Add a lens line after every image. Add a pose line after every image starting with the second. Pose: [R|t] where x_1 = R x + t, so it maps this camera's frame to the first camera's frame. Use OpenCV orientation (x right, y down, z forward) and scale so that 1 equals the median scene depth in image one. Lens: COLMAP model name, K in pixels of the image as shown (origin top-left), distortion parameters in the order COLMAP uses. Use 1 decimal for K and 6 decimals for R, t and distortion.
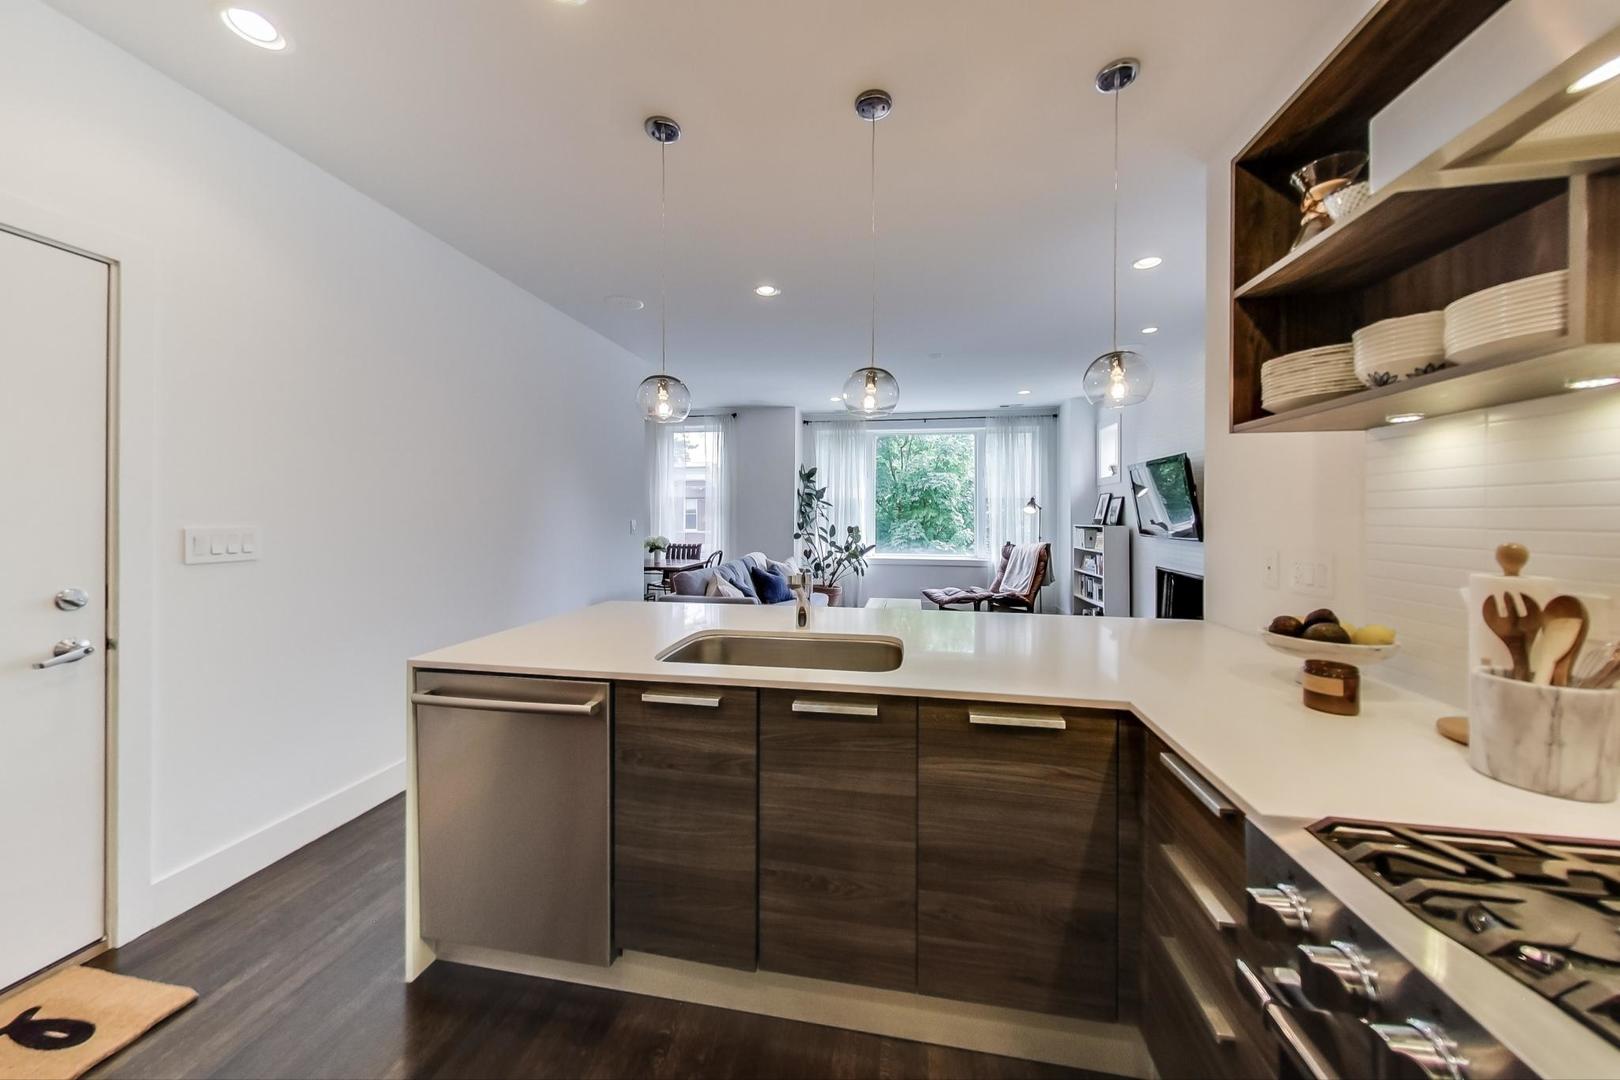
lens RADIAL K [[546.4, 0, 814.5], [0, 546.4, 520.5], [0, 0, 1]] dist [0.006341, -0.000223]
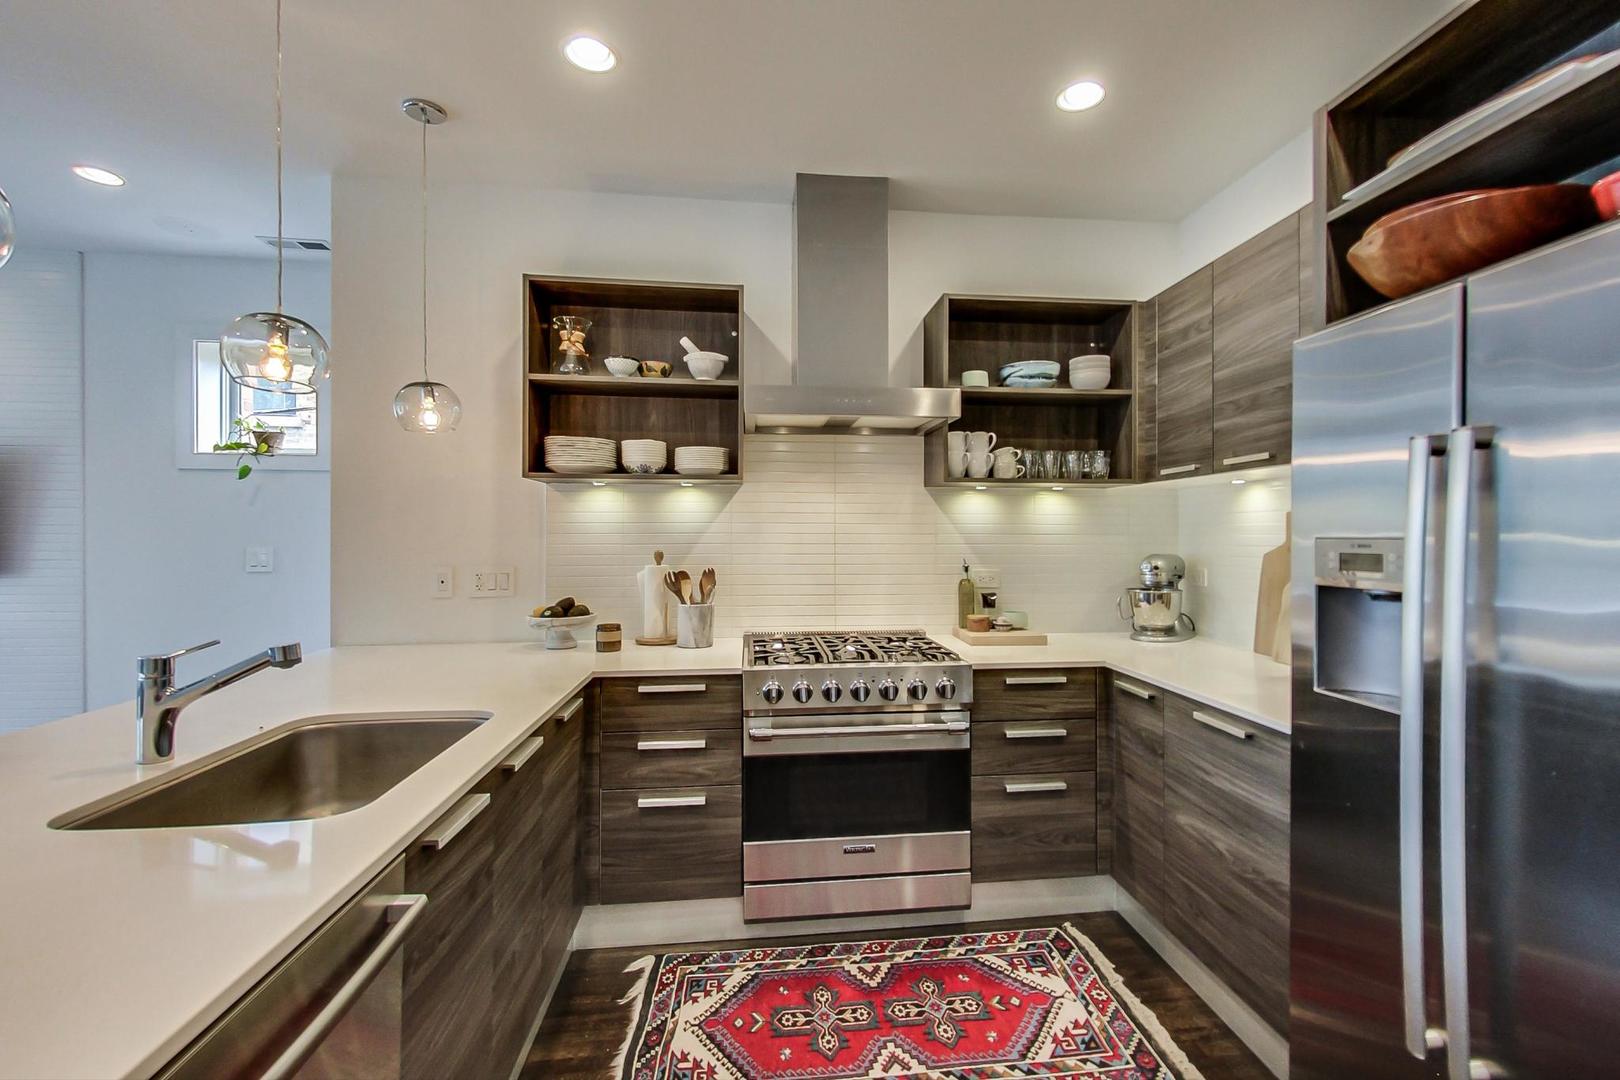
lens RADIAL K [[739.9, 0, 813.8], [0, 739.9, 536.4], [0, 0, 1]] dist [0.011661, -0.001269]
pose [[-0.264297, -0.000496, 0.964441, -0.294528], [0.007791, 0.999966, 0.002649, -0.003679], [-0.964410, 0.008214, -0.264285, 0.198078]]
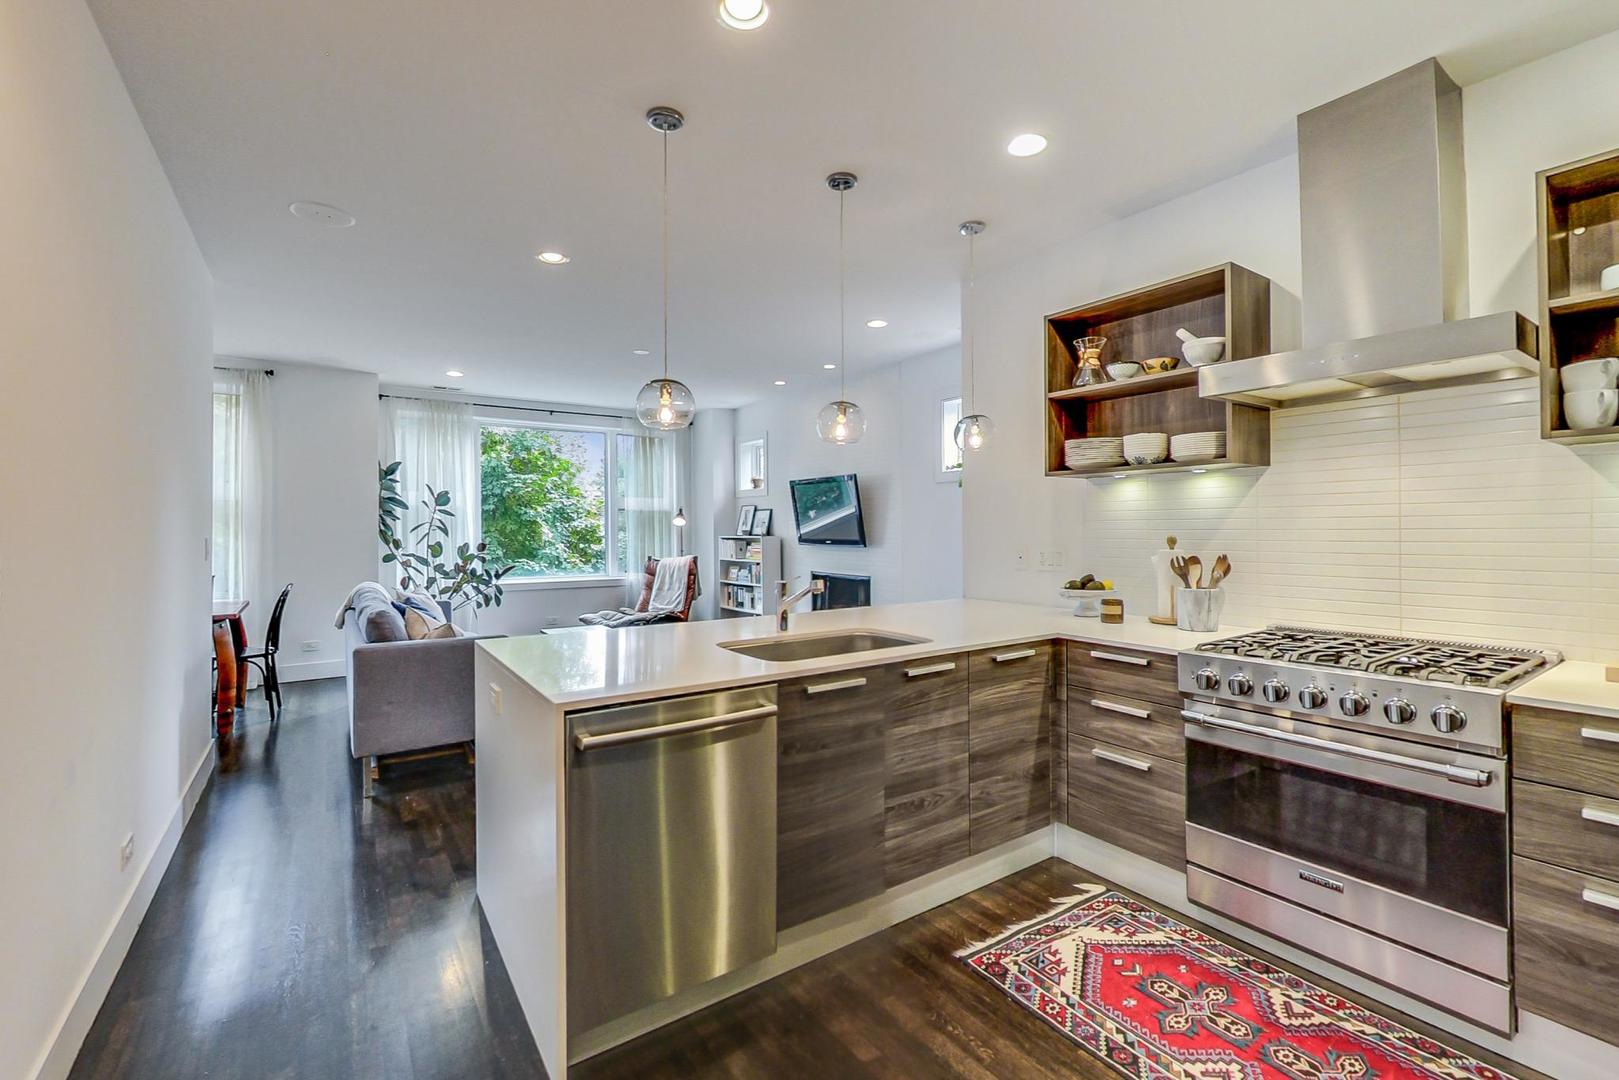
lens RADIAL K [[671.1, 0, 807.9], [0, 671.1, 527.9], [0, 0, 1]] dist [0.003328, 0.000352]
pose [[0.721588, -0.006497, 0.692293, -0.303959], [0.013315, 0.999901, -0.004495, -0.000120], [-0.692195, 0.012462, 0.721603, 0.002010]]
